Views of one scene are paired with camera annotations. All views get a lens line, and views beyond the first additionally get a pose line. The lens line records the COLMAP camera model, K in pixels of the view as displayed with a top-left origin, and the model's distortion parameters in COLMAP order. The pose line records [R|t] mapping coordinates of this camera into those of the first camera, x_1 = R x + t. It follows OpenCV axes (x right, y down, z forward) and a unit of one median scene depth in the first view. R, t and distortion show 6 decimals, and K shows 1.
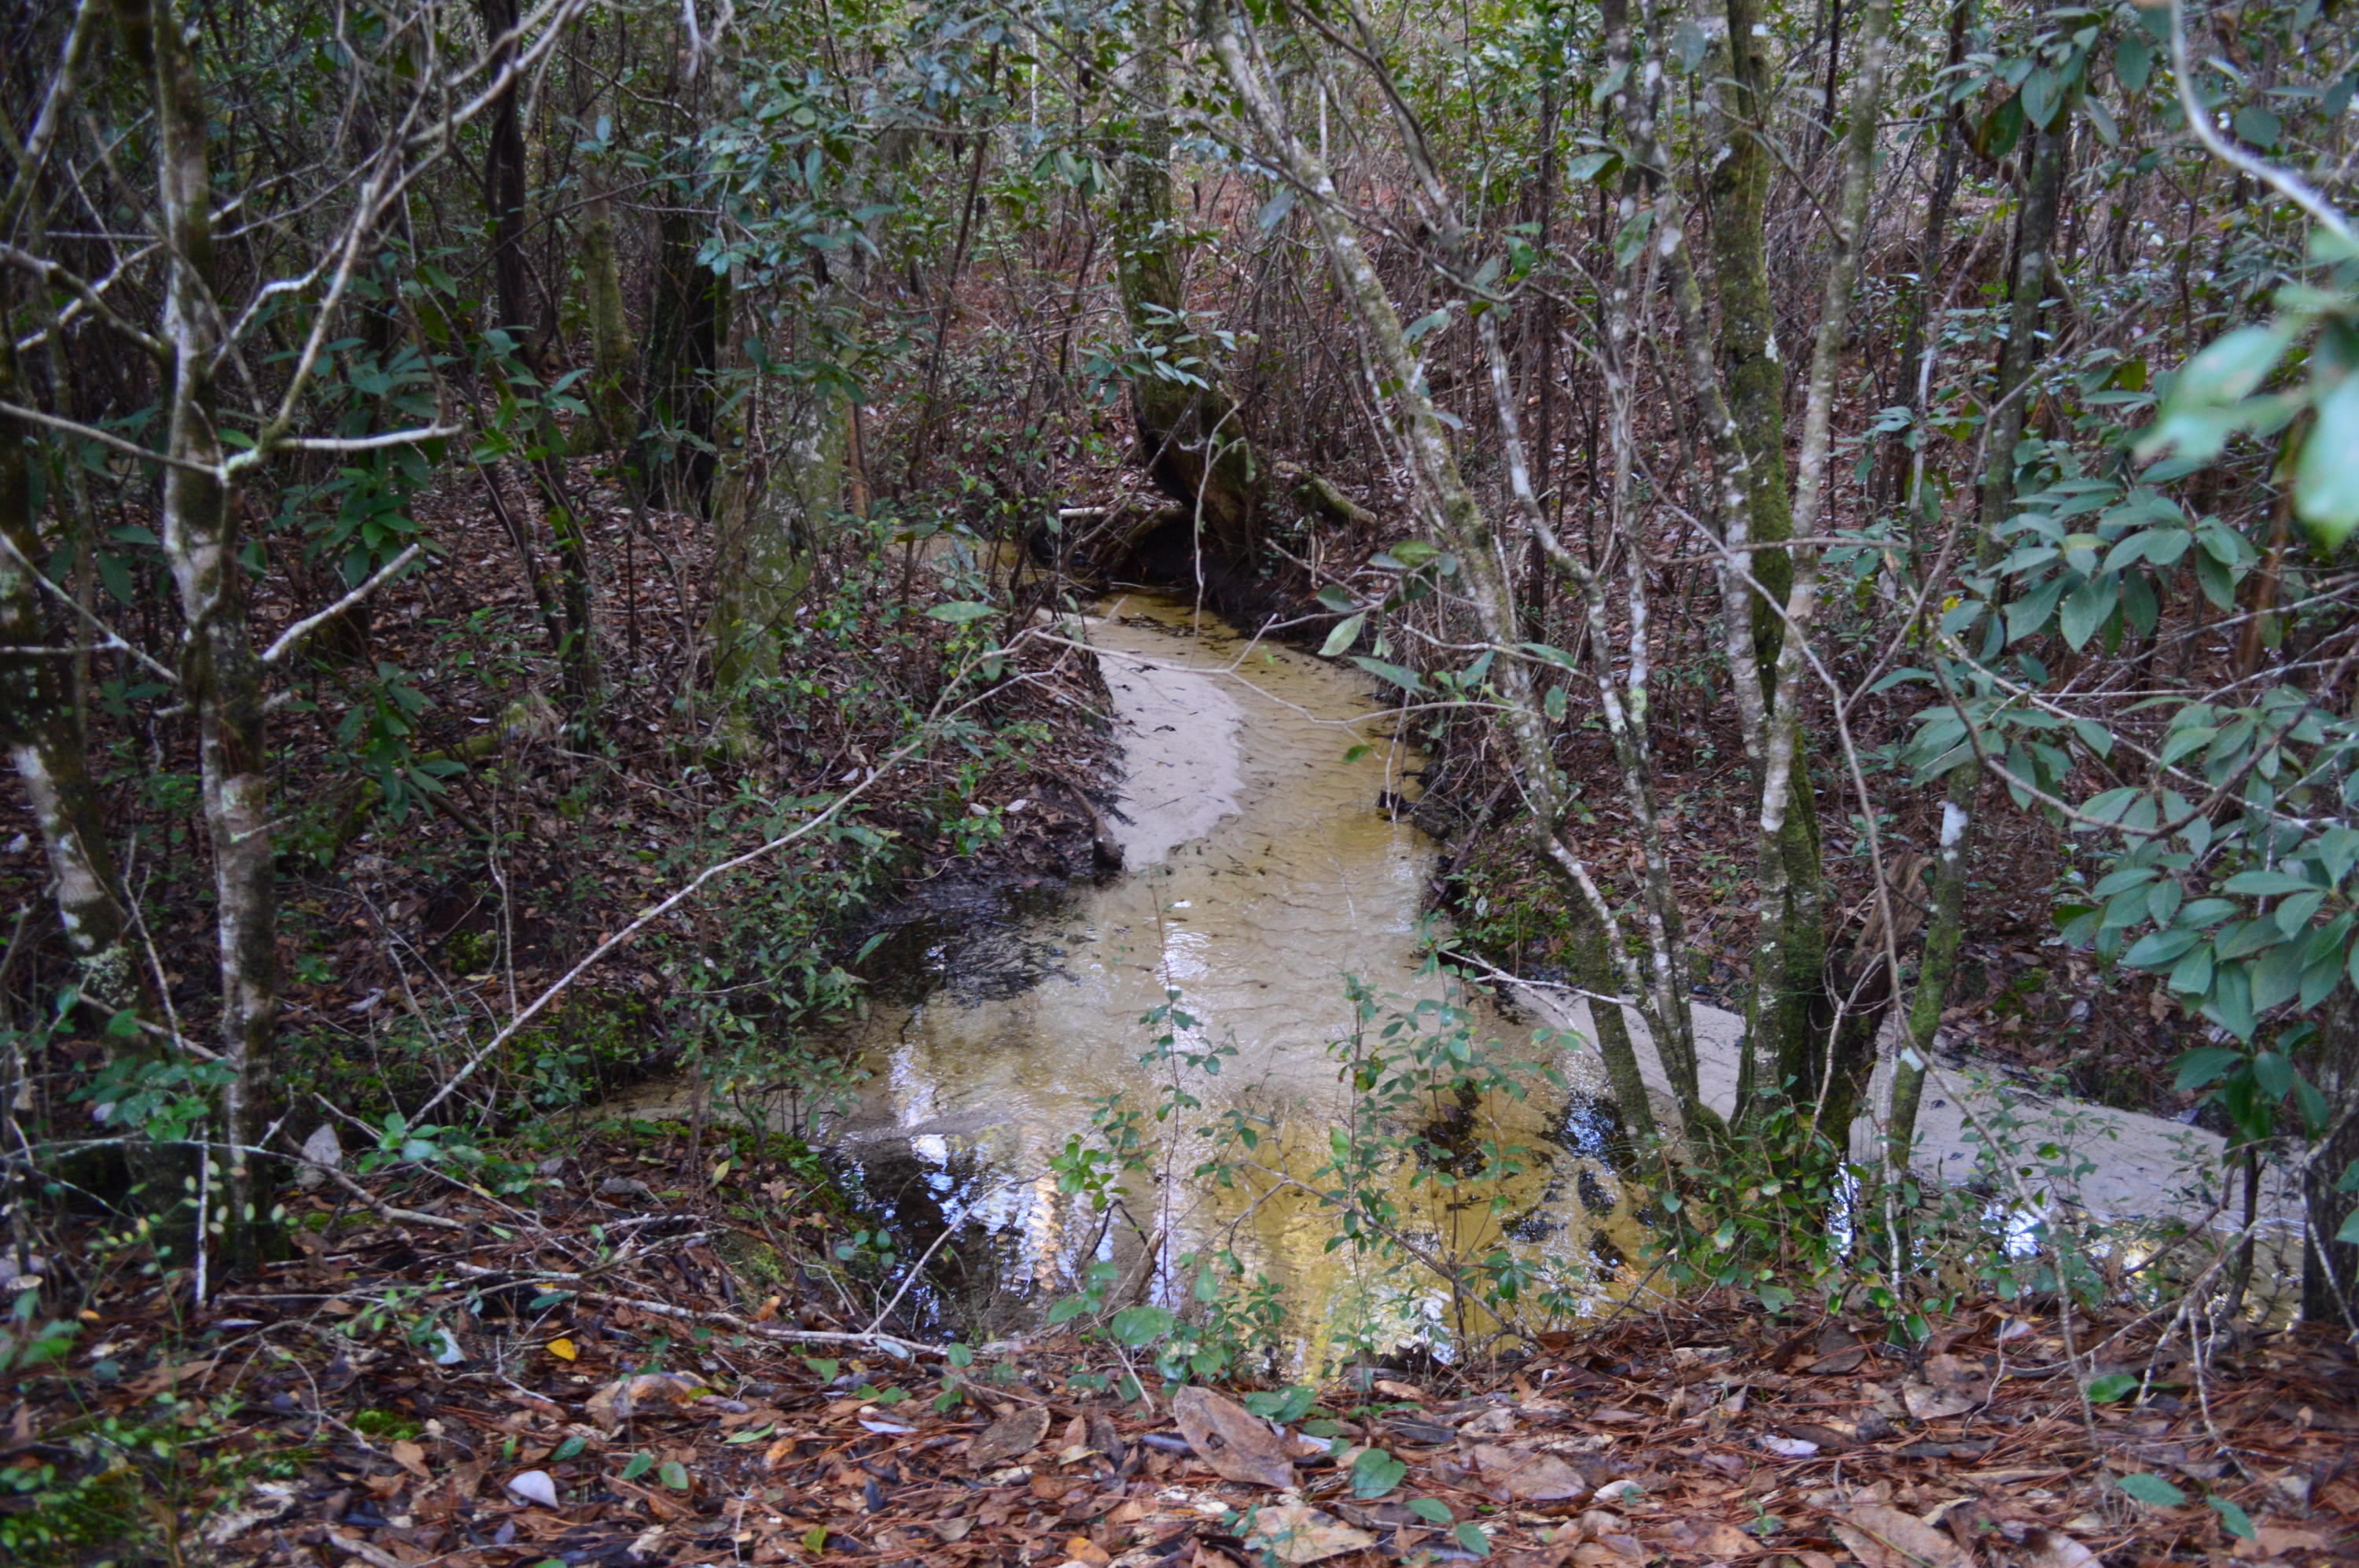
lens RADIAL K [[1917.8, 0, 1179.5], [0, 1917.8, 784.0], [0, 0, 1]] dist [0.001675, 0.000577]
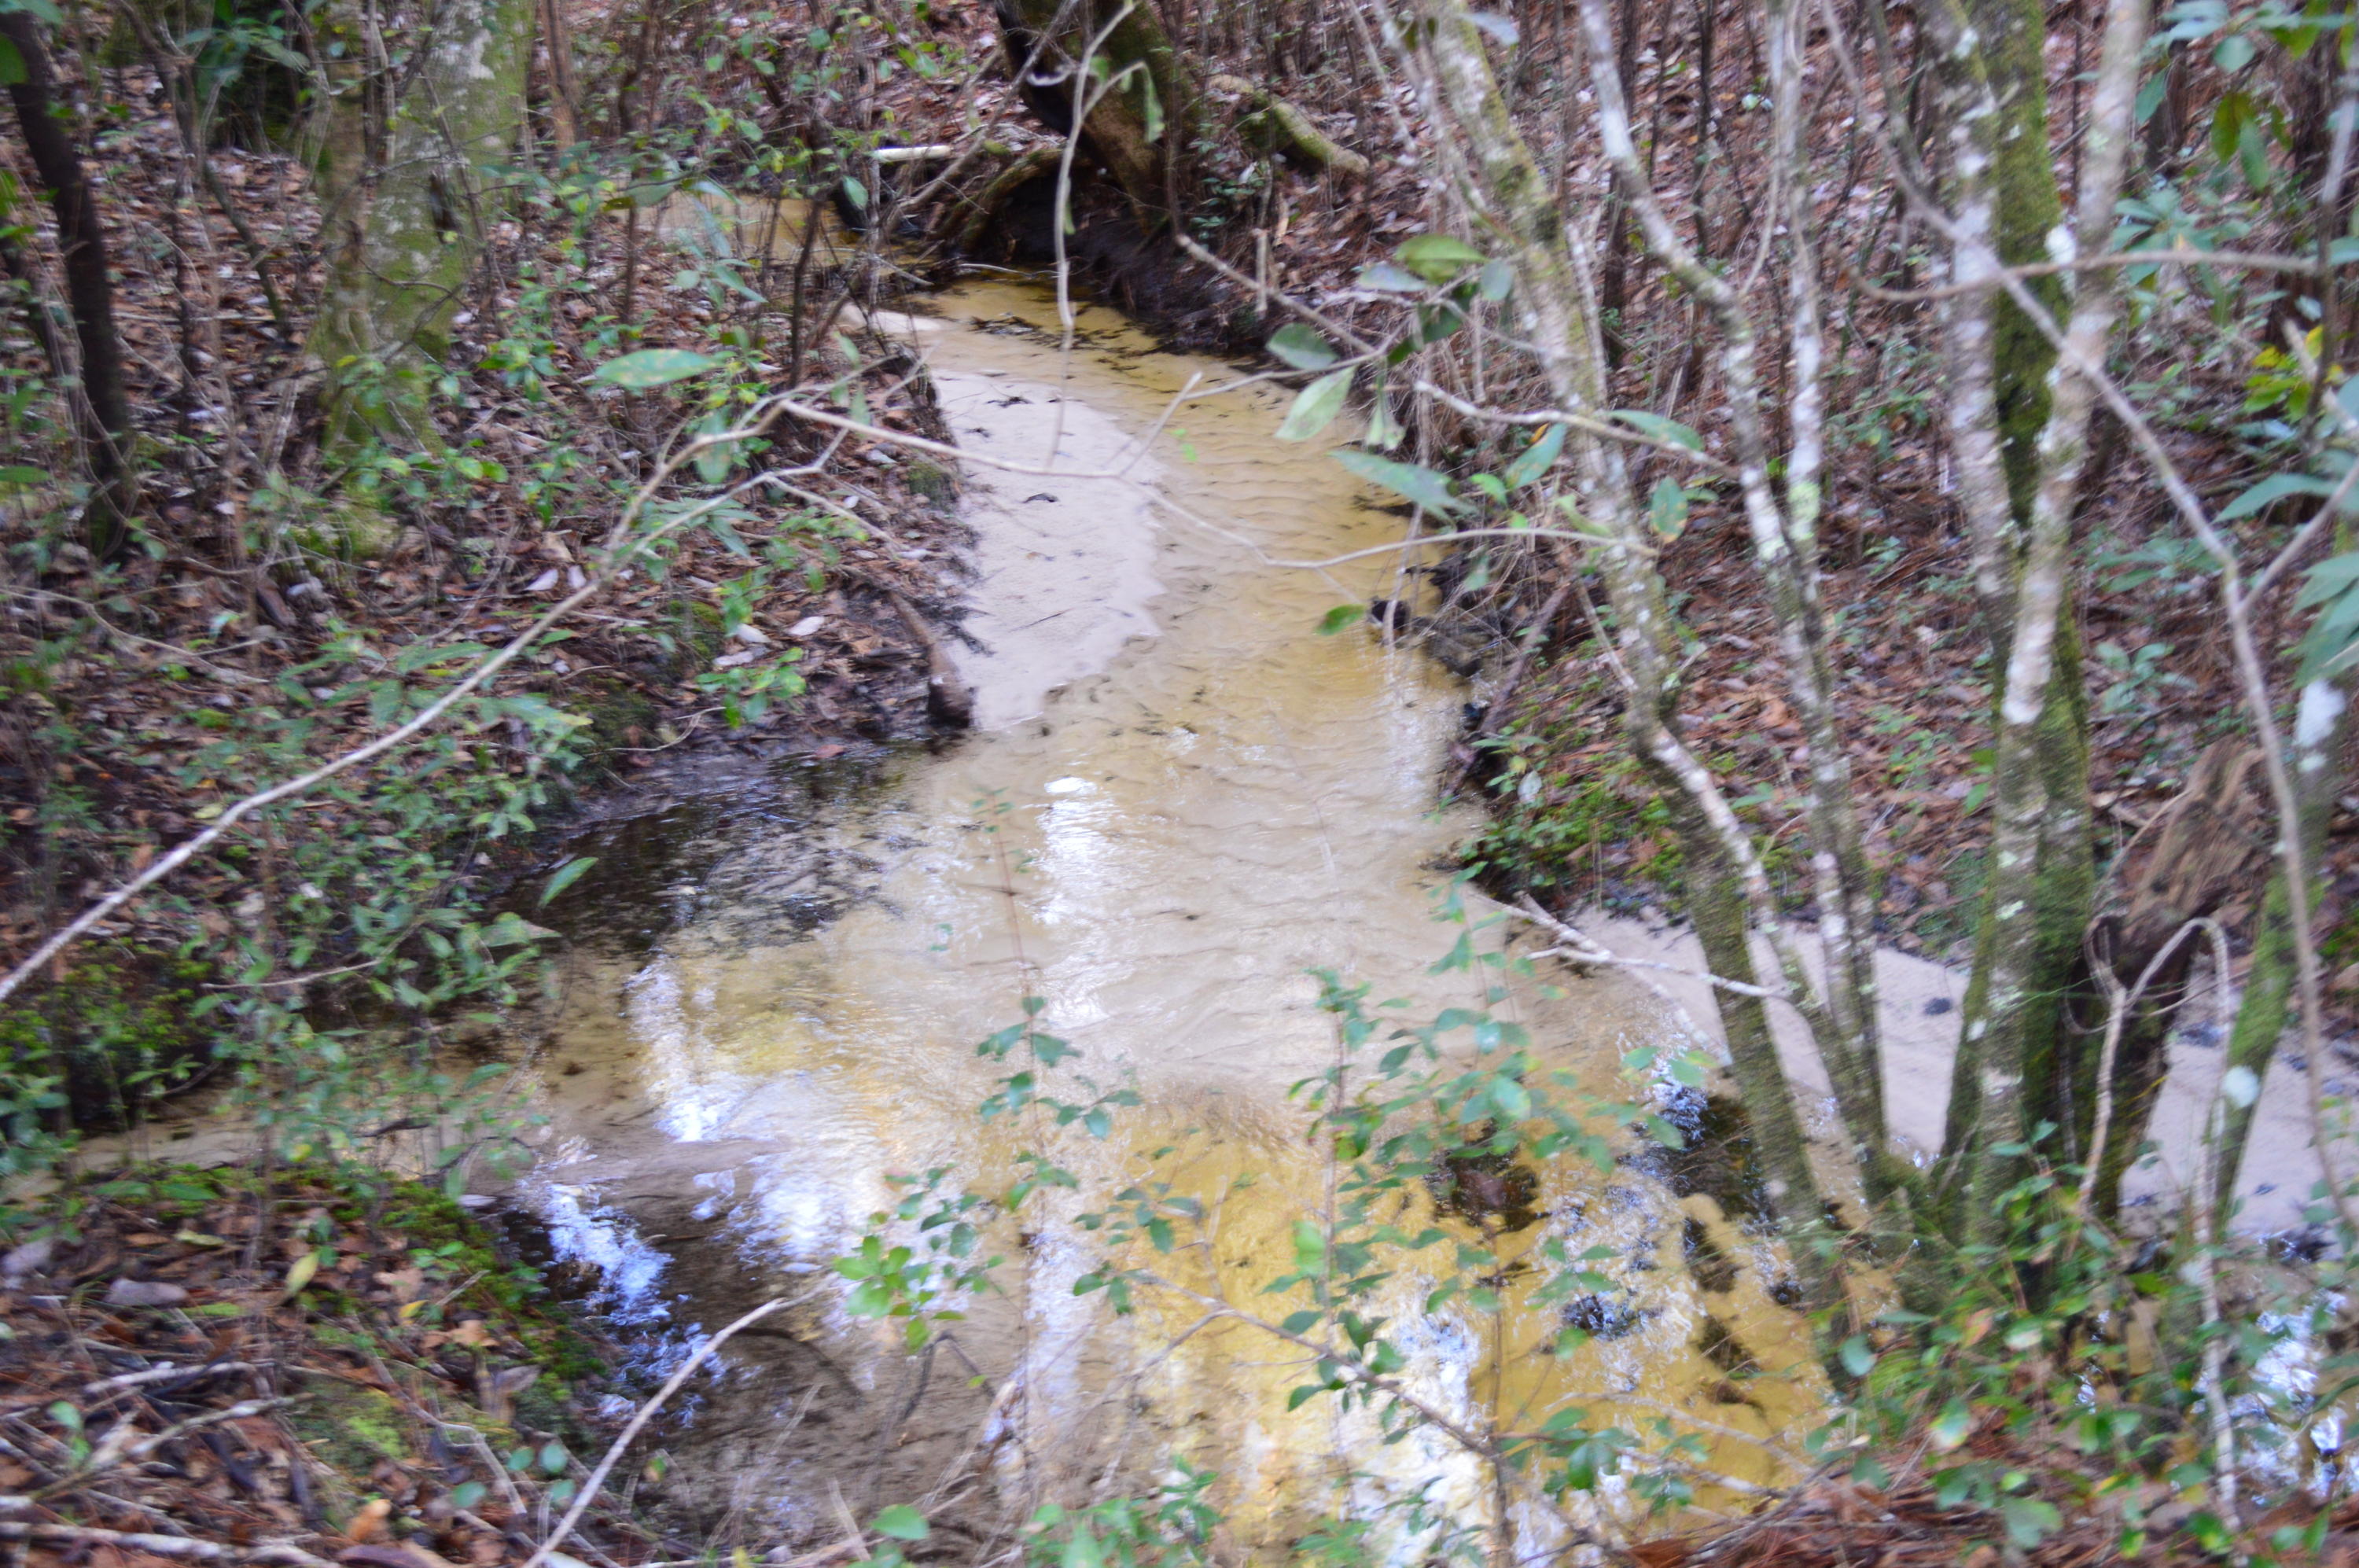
lens RADIAL K [[2776.2, 0, 1179.5], [0, 2776.2, 784.0], [0, 0, 1]] dist [-0.009001, 0.026656]
pose [[0.999340, -0.006814, 0.035687, 0.009143], [0.003686, 0.996201, 0.087004, -0.025465], [-0.036145, -0.086815, 0.995569, 0.104779]]
